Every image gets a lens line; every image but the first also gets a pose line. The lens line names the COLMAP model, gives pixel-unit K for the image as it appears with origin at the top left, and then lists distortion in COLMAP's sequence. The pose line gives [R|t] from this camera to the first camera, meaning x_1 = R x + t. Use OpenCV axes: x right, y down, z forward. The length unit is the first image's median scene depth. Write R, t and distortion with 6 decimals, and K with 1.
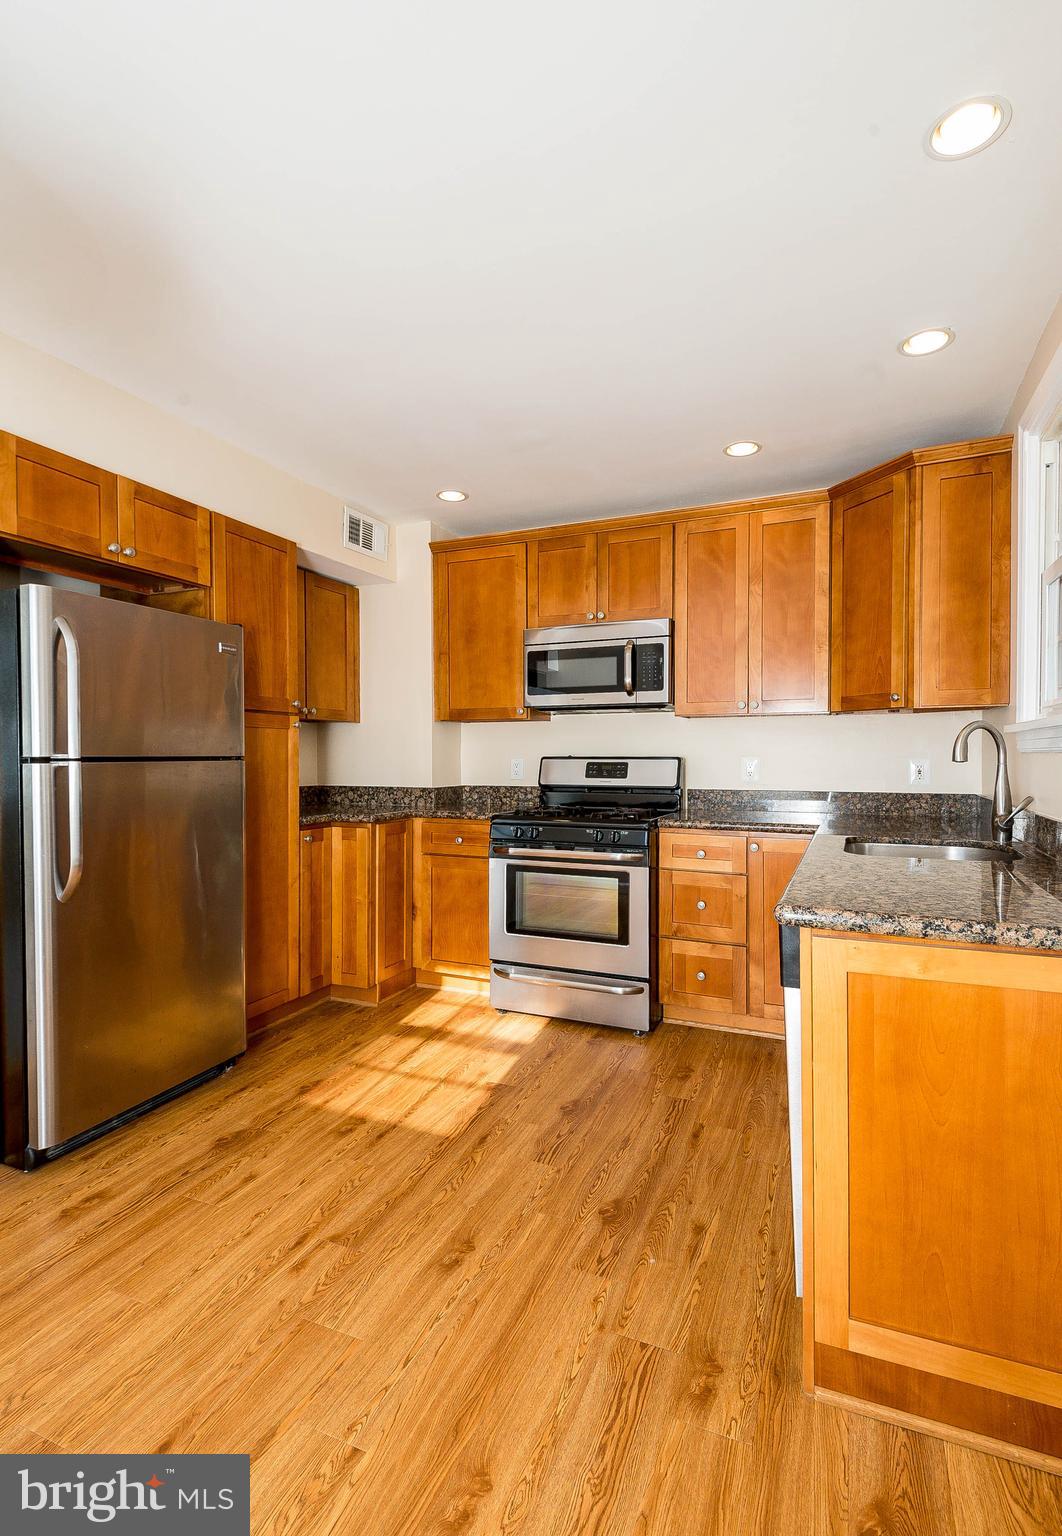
lens RADIAL K [[725.5, 0, 547.7], [0, 725.5, 763.1], [0, 0, 1]] dist [0.043860, -0.032960]
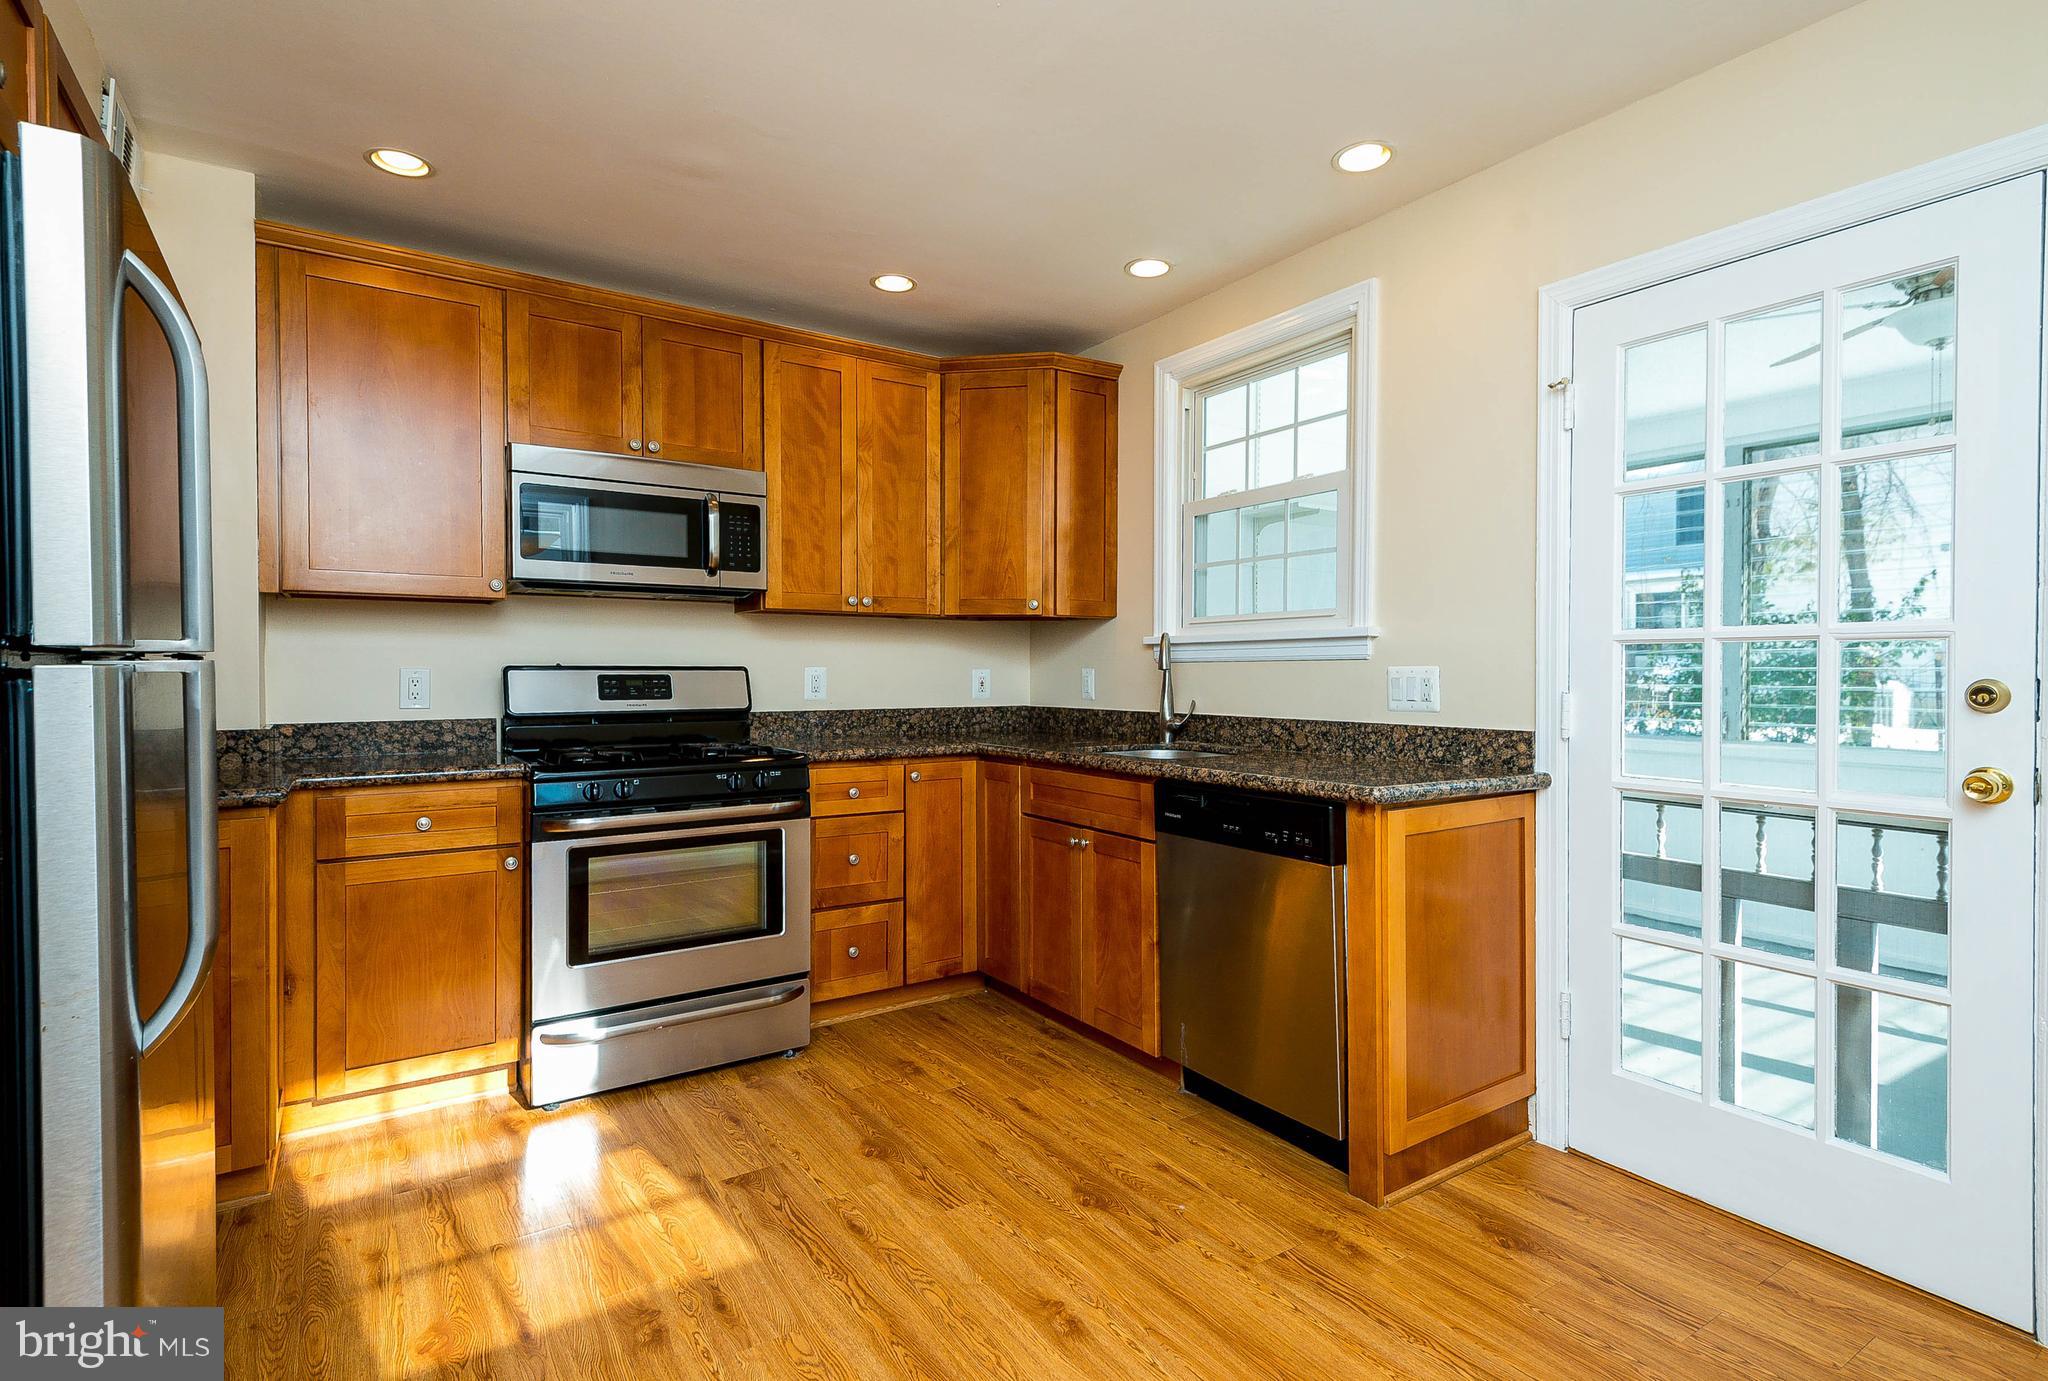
lens RADIAL K [[1020.5, 0, 1031.8], [0, 1020.5, 680.4], [0, 0, 1]] dist [0.045264, -0.023312]
pose [[0.546420, -0.006305, 0.837487, -0.598233], [0.010549, 0.999944, 0.000646, 0.008423], [-0.837445, 0.008482, 0.546456, 0.256818]]
